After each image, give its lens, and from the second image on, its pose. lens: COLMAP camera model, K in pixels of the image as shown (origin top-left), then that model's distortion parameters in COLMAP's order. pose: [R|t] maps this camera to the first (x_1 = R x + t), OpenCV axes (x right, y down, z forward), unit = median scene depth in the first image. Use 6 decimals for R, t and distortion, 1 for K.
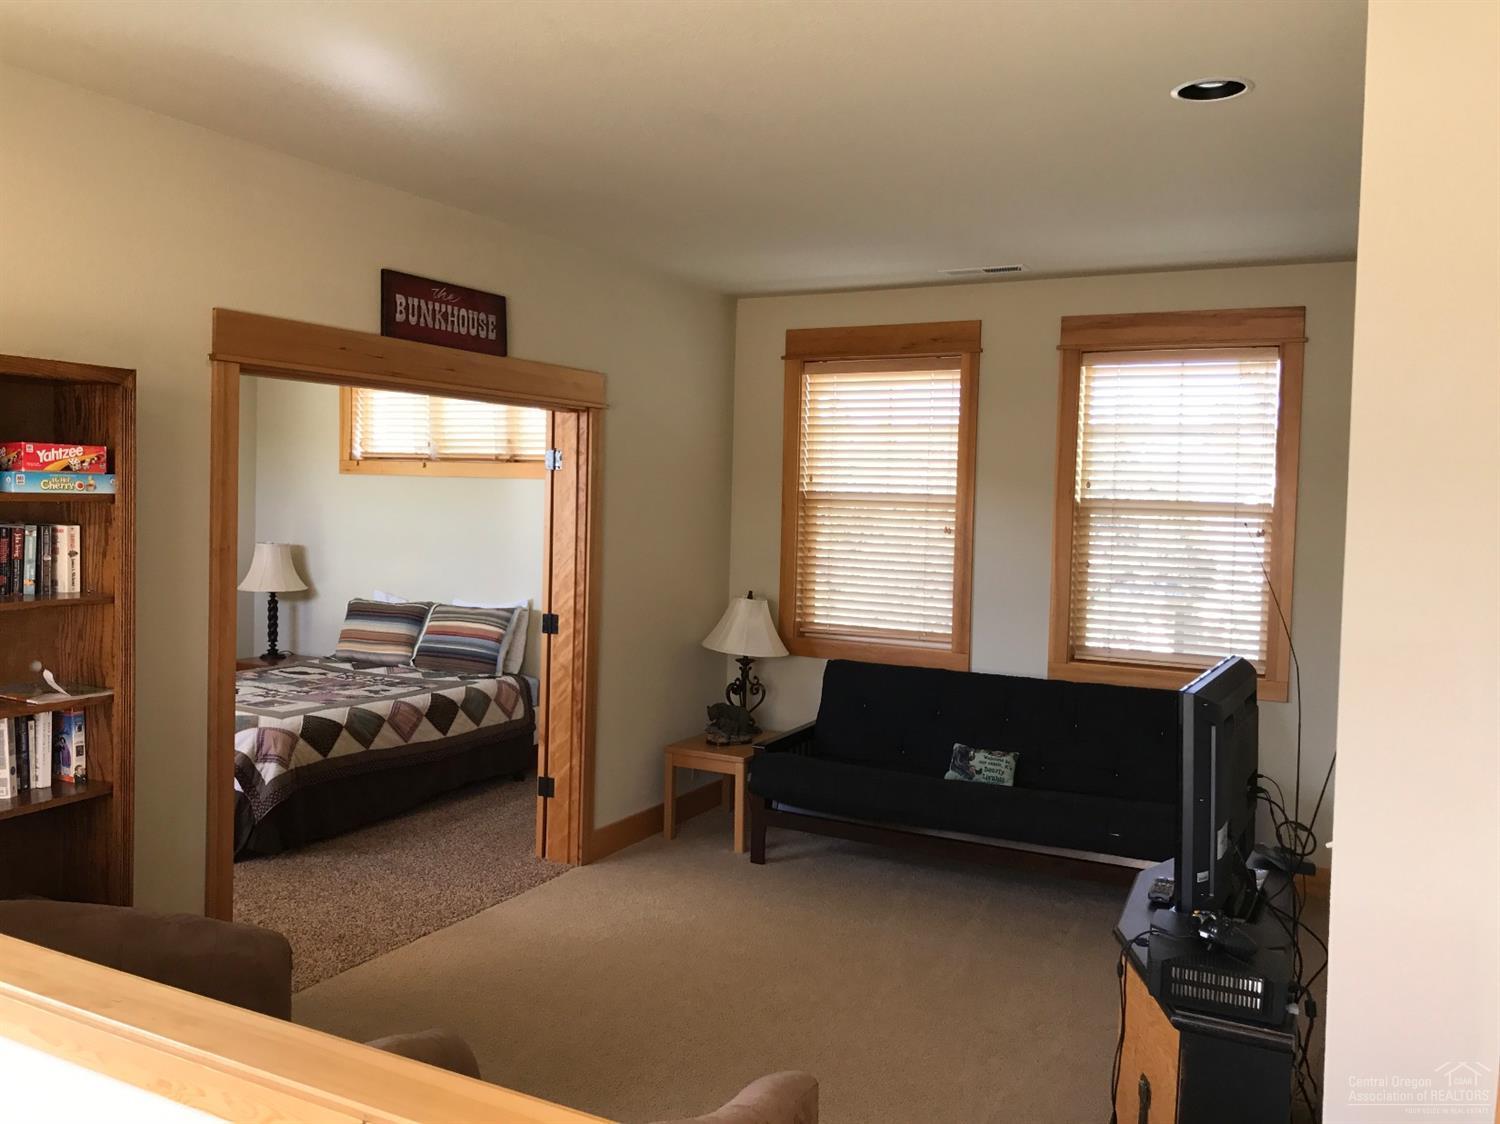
lens RADIAL K [[1200.3, 0, 744.2], [0, 1200.3, 536.5], [0, 0, 1]] dist [-0.009705, -0.009367]
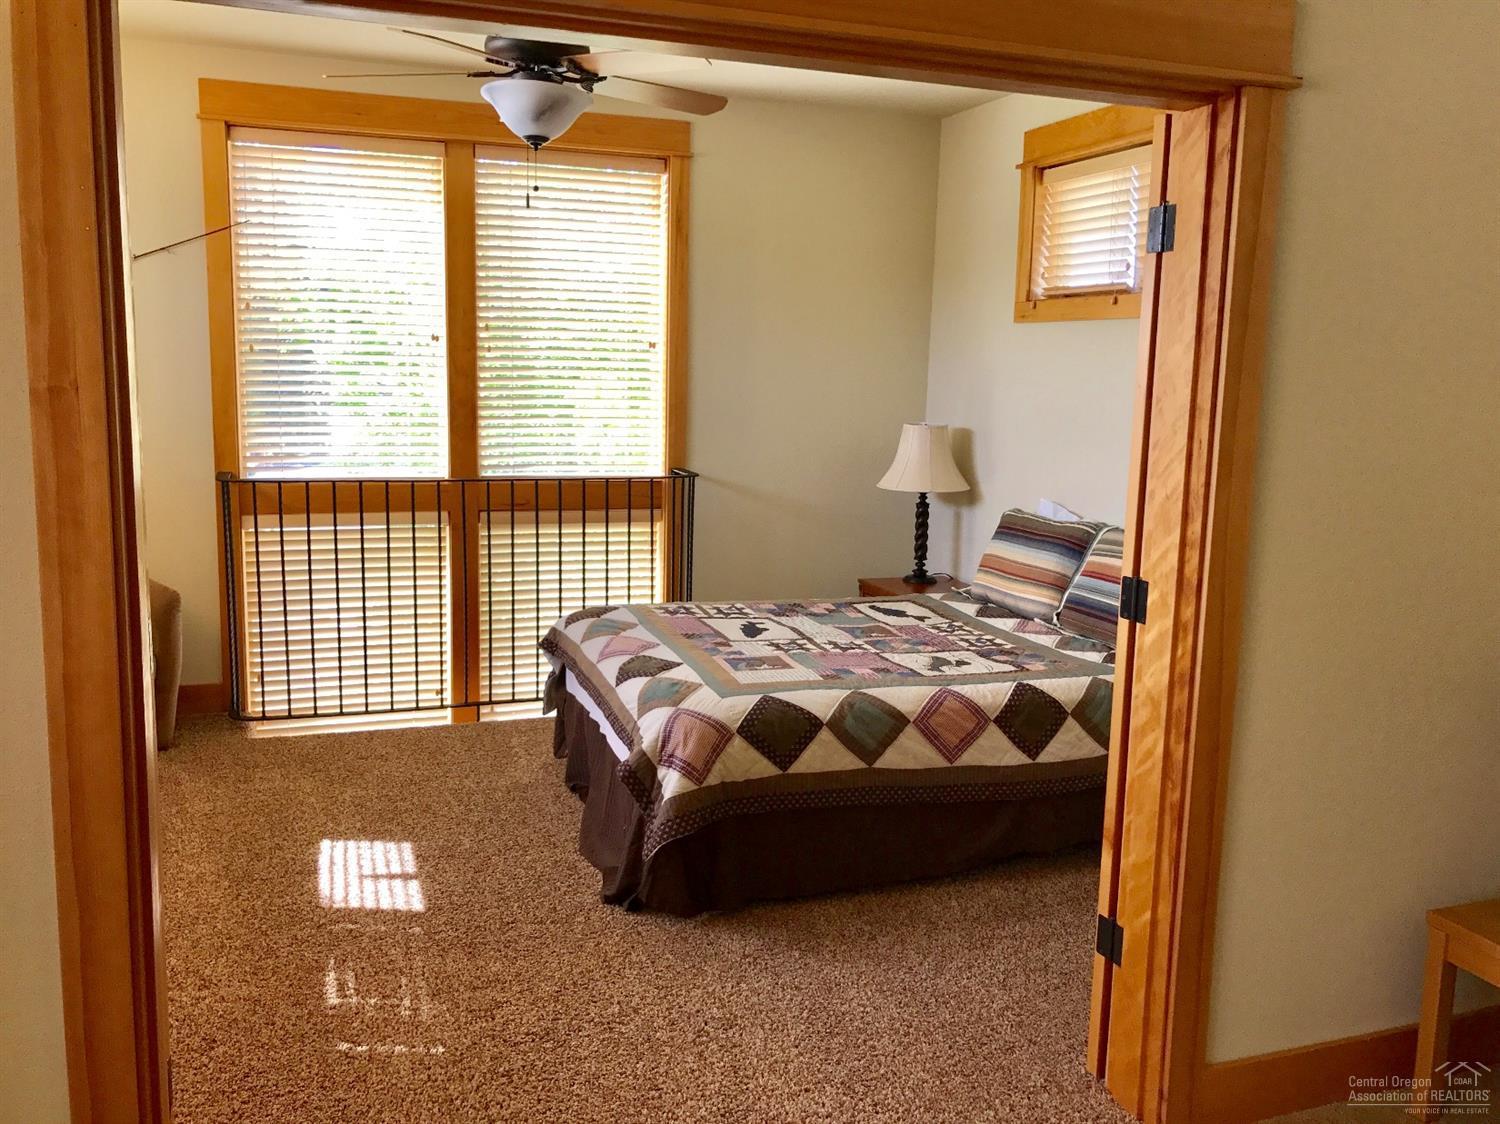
lens RADIAL K [[1221.9, 0, 751.2], [0, 1221.9, 549.9], [0, 0, 1]] dist [0.088992, -0.153138]
pose [[0.739633, 0.094591, -0.666330, 0.037248], [-0.031508, 0.993855, 0.106112, 0.008331], [0.672272, -0.057489, 0.738069, 0.520934]]
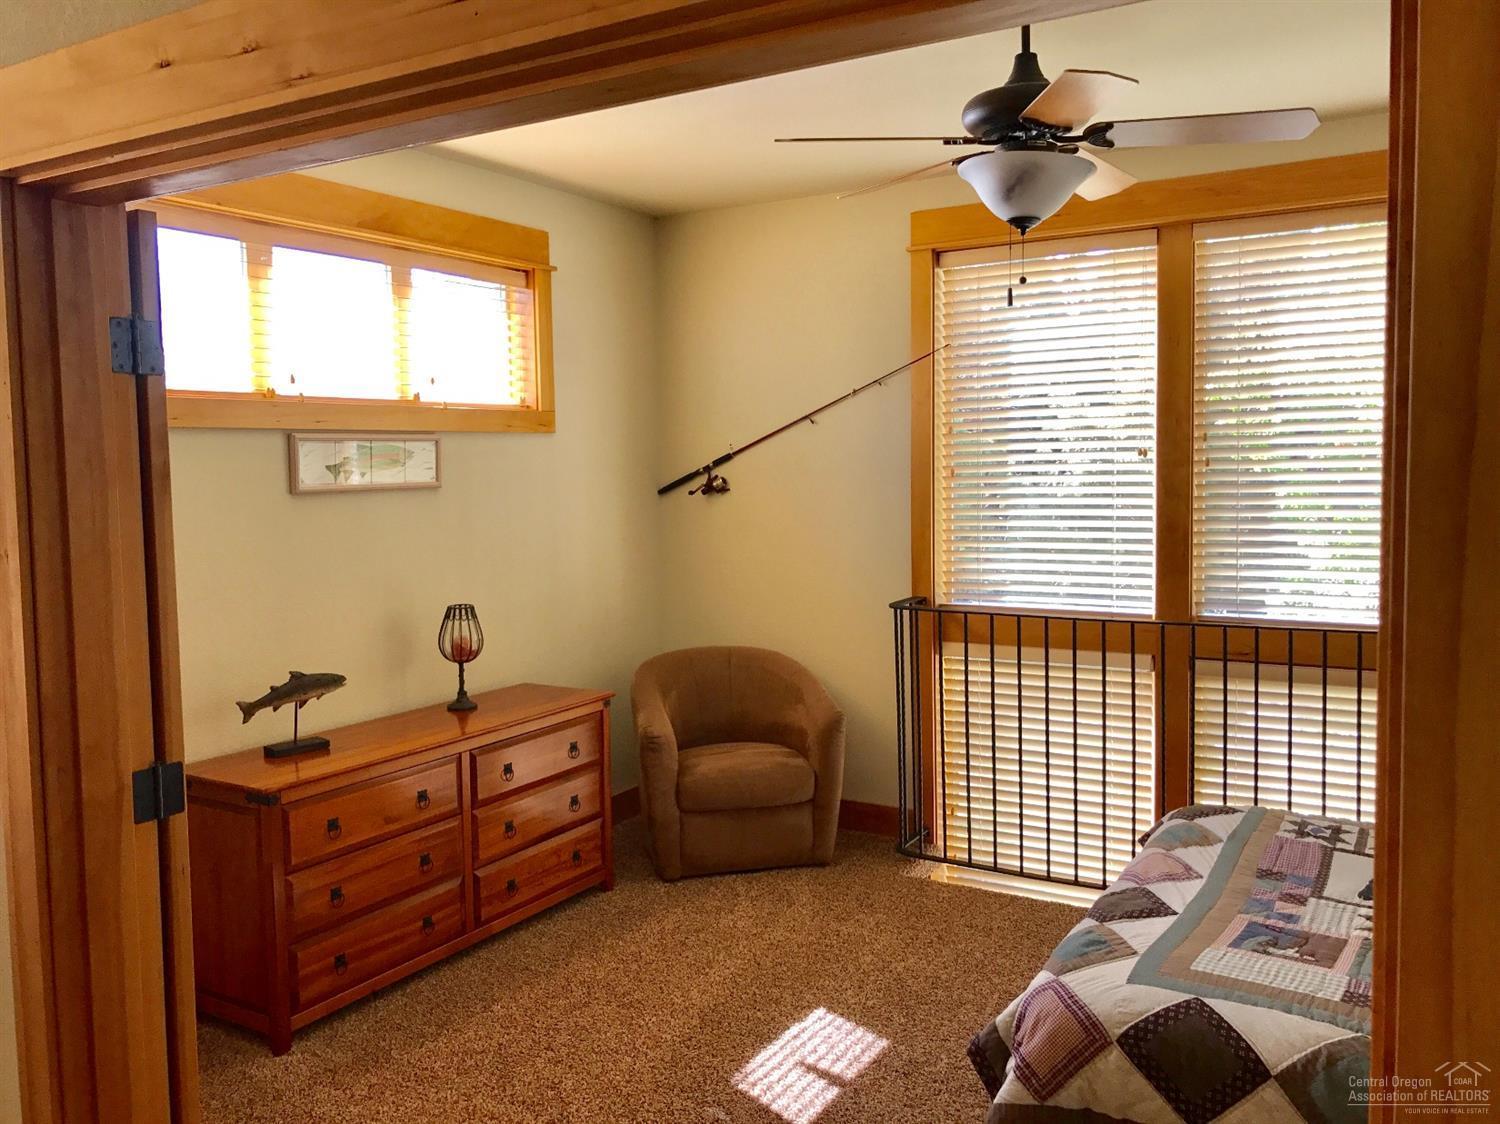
lens RADIAL K [[1226.8, 0, 751.7], [0, 1226.8, 555.5], [0, 0, 1]] dist [-0.001077, 0.001224]
pose [[-0.052395, 0.051237, -0.997311, 0.035178], [-0.024639, 0.998313, 0.052582, -0.013657], [0.998322, 0.027327, -0.051044, 0.844205]]
